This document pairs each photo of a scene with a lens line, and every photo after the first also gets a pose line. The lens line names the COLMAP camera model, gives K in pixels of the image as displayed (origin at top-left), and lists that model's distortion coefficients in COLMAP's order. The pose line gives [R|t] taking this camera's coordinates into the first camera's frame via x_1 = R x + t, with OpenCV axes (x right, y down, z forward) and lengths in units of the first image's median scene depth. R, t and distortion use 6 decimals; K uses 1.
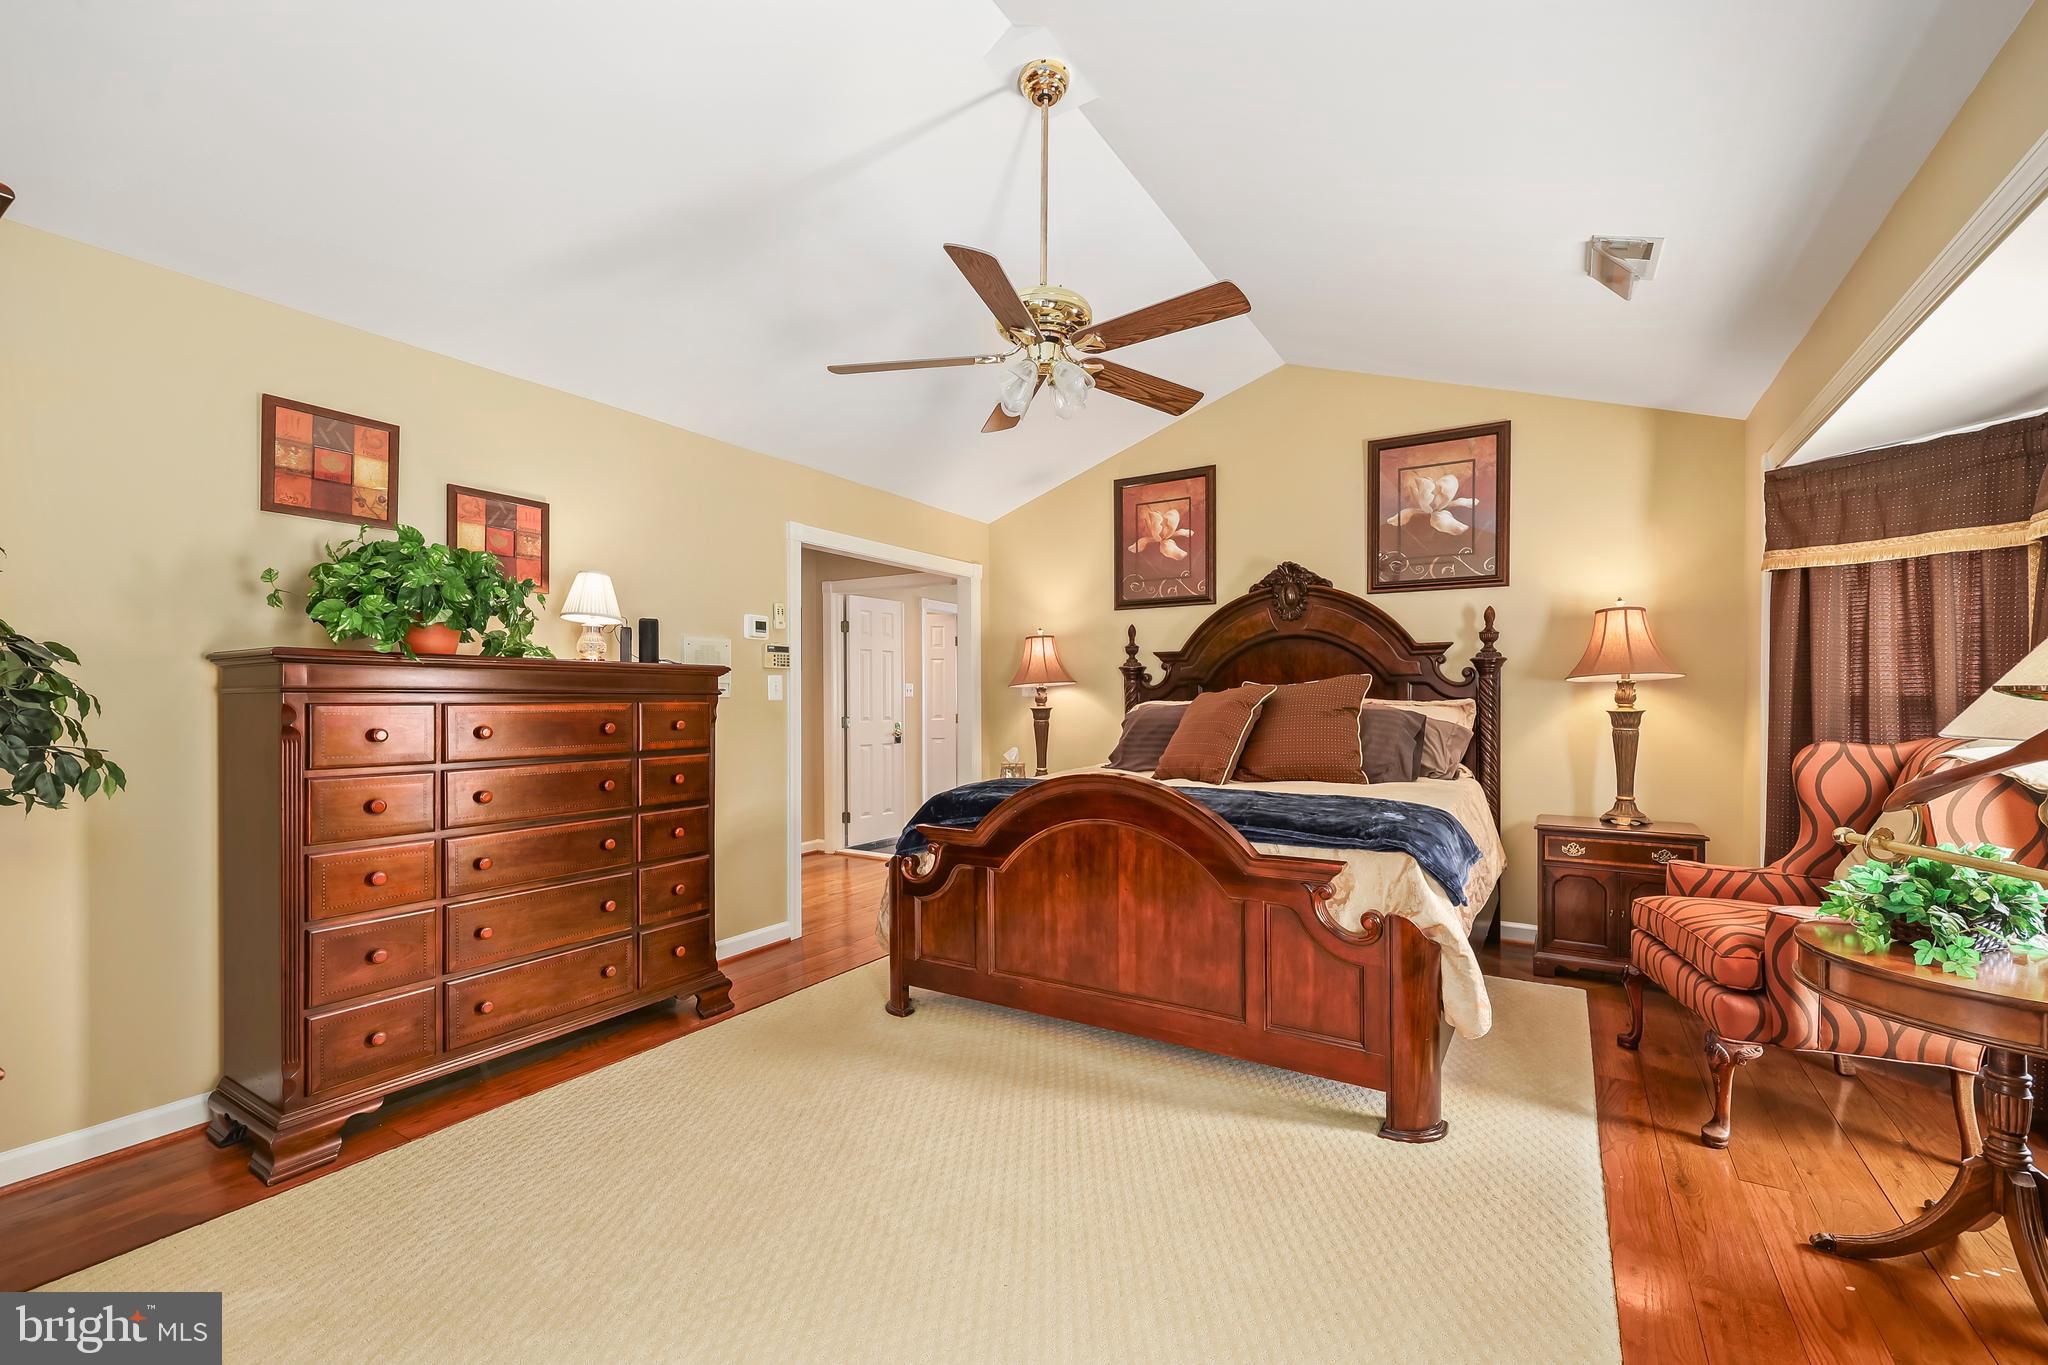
lens RADIAL K [[834.5, 0, 1026.1], [0, 834.5, 696.7], [0, 0, 1]] dist [-0.003672, 0.001397]
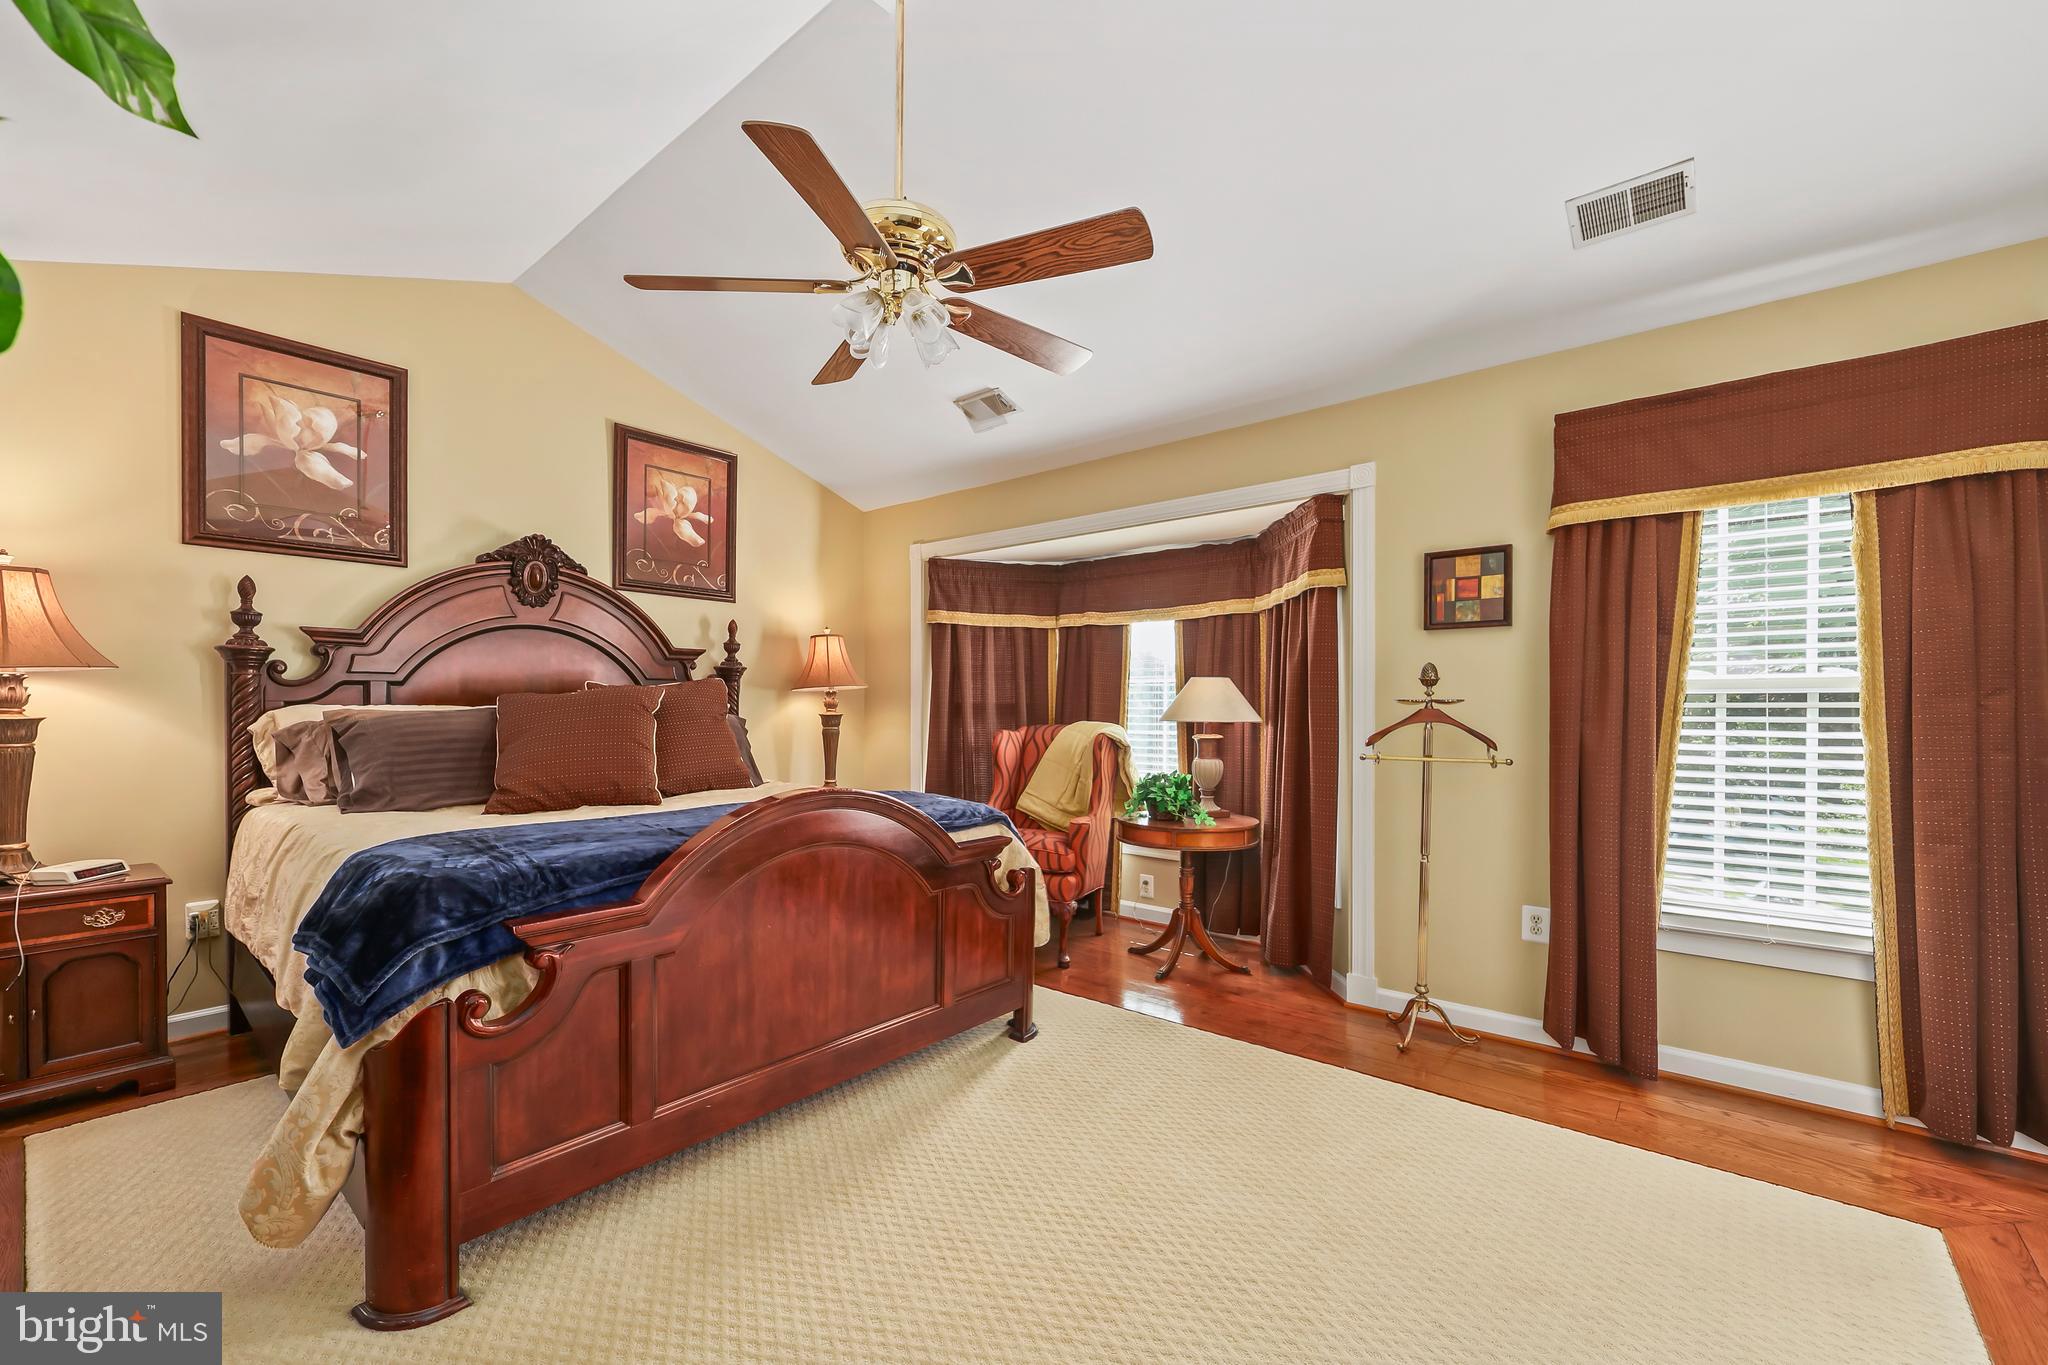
lens RADIAL K [[834.5, 0, 1055.5], [0, 834.5, 703.9], [0, 0, 1]] dist [-0.003672, 0.001397]
pose [[0.135072, 0.007332, 0.990809, -0.467270], [-0.004004, 0.999968, -0.006854, 0.007654], [-0.990828, -0.003041, 0.135097, 0.429953]]
